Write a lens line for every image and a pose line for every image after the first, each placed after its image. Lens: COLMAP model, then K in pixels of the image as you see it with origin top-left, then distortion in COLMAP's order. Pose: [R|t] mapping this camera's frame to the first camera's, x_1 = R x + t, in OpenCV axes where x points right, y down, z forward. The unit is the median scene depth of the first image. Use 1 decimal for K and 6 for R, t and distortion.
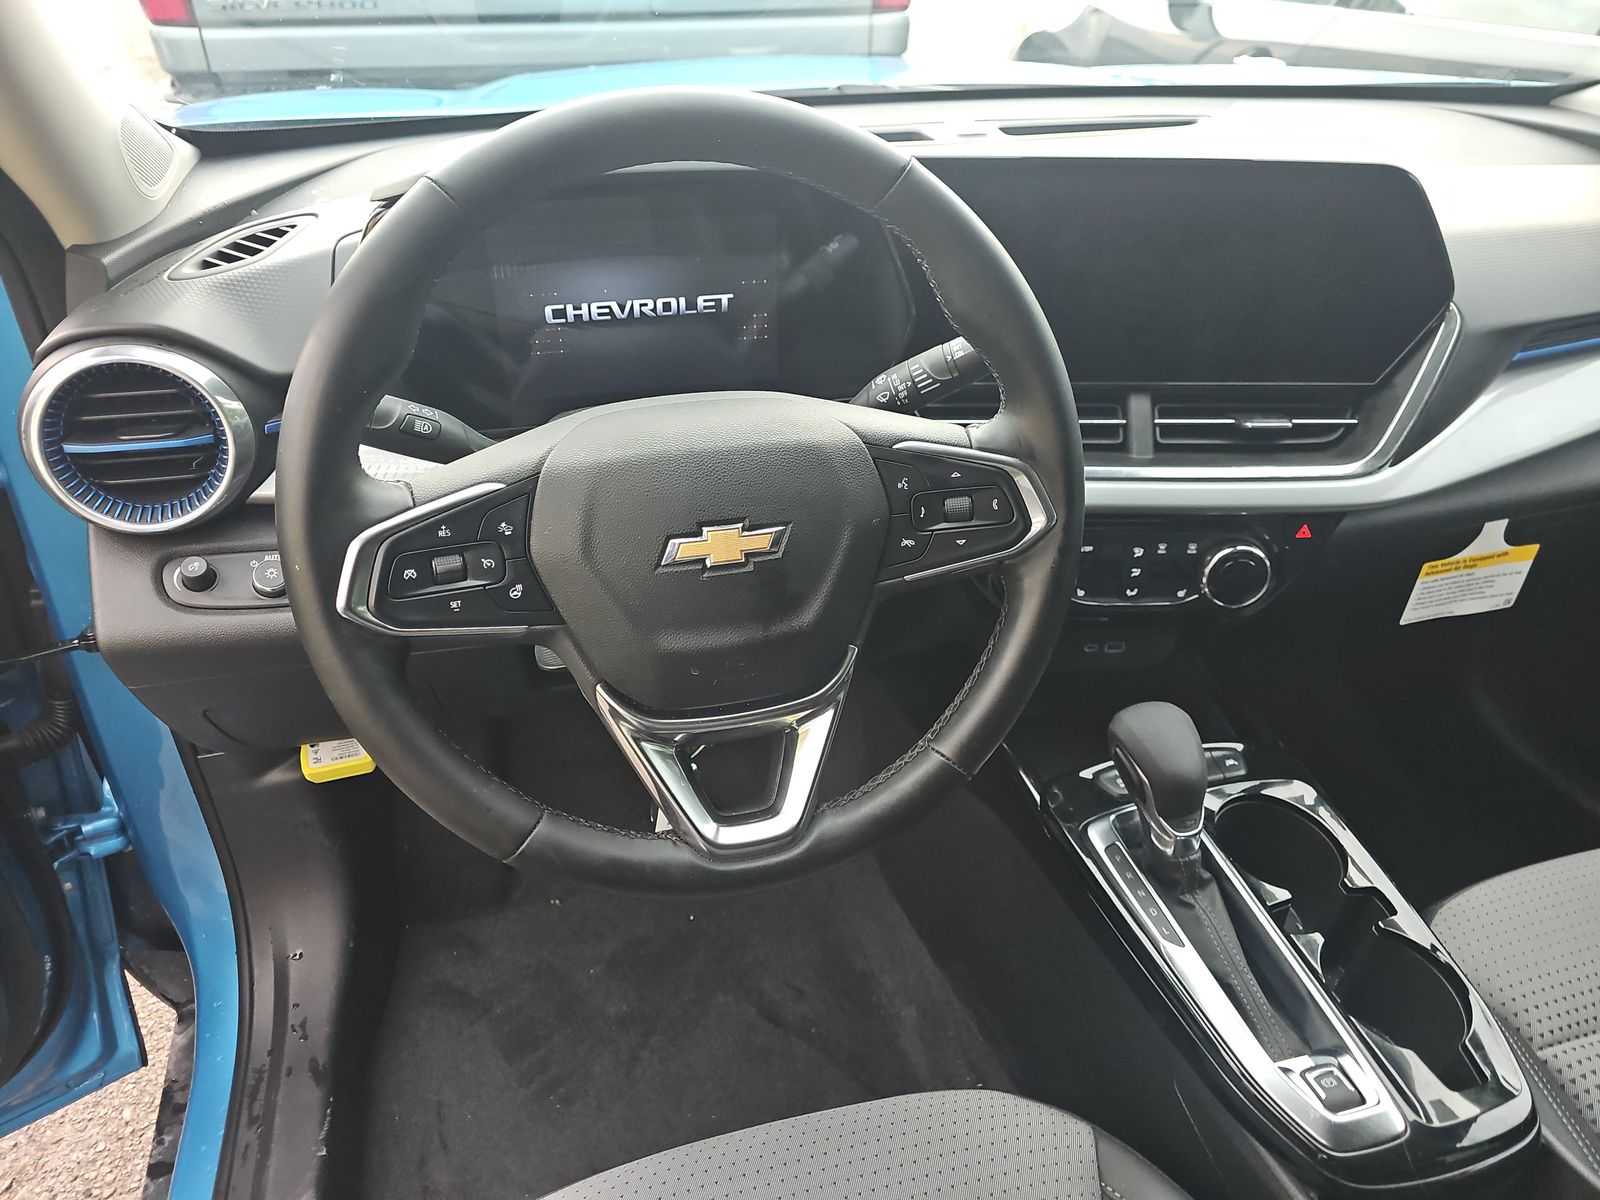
lens RADIAL K [[1092.5, 0, 800.0], [0, 1092.5, 600.0], [0, 0, 1]] dist [-0.001501, -0.002661]
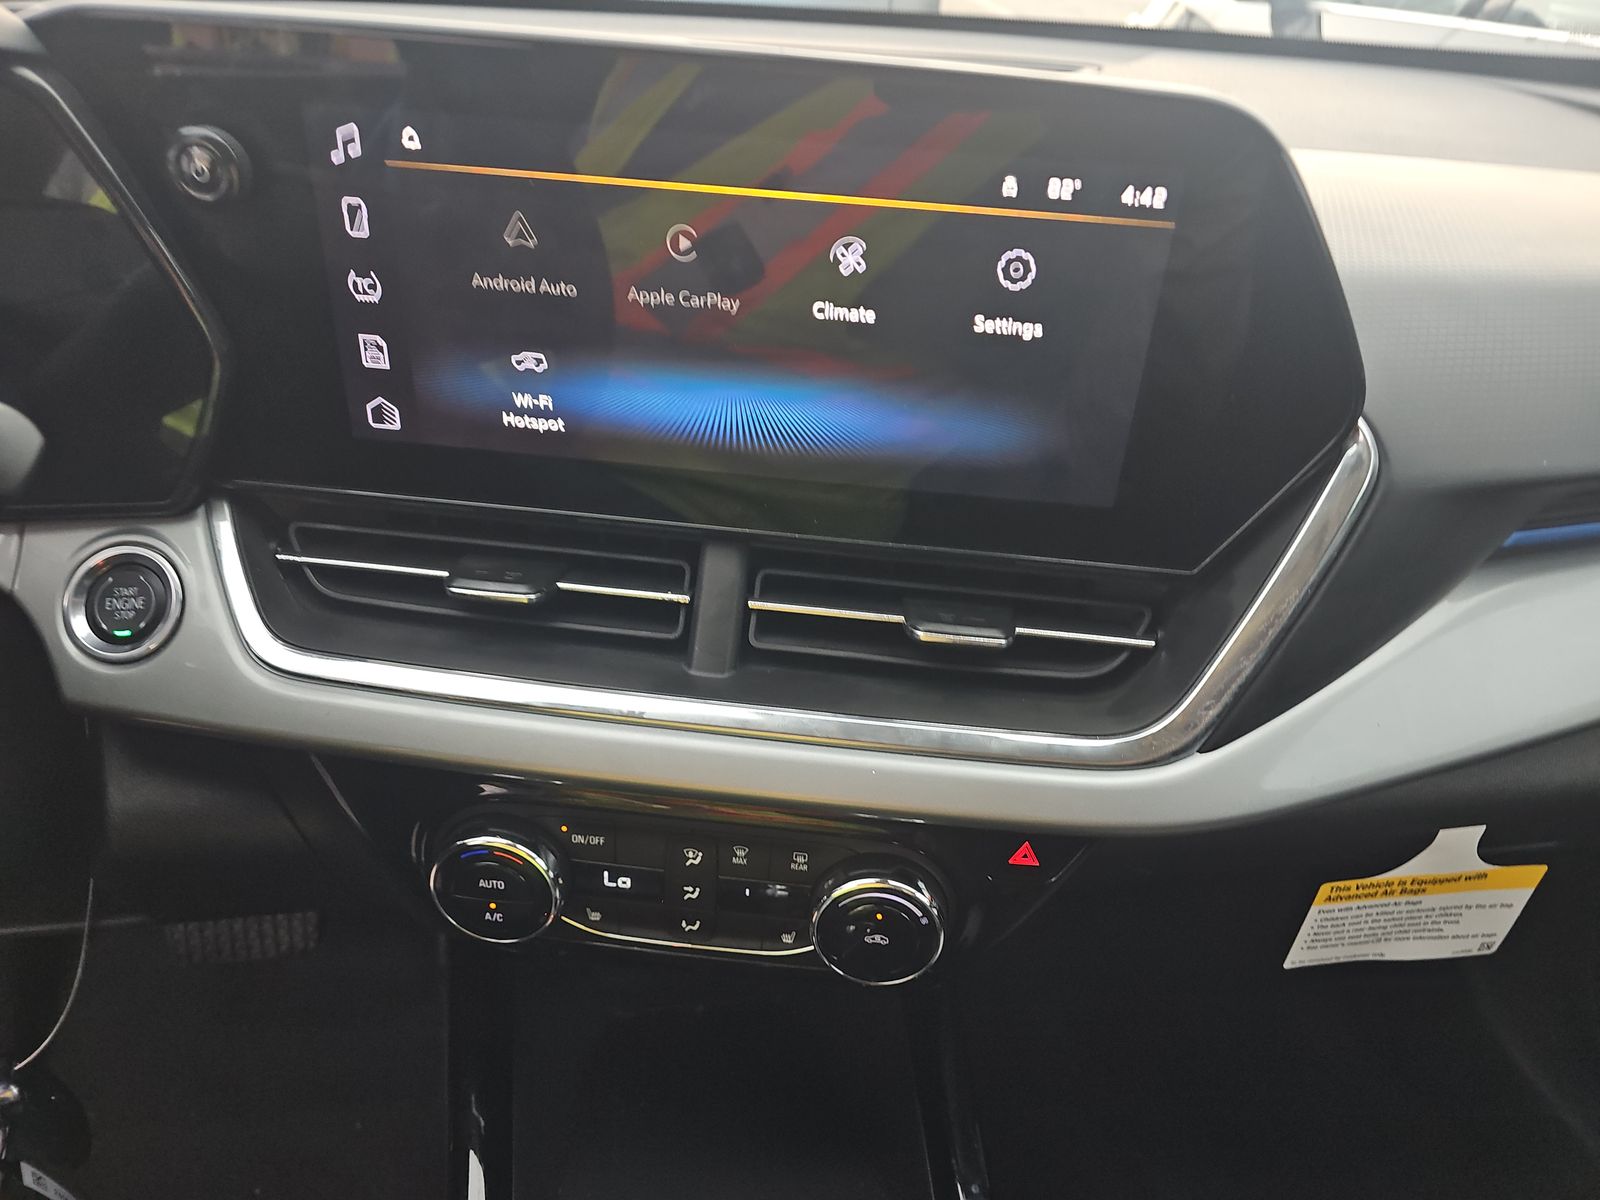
lens RADIAL K [[1063.3, 0, 800.0], [0, 1063.3, 600.0], [0, 0, 1]] dist [0.005250, 0.002368]
pose [[0.993060, 0.098193, -0.064734, 0.369269], [-0.099880, 0.994725, -0.023356, -0.151552], [0.062099, 0.029659, 0.997629, 0.495876]]
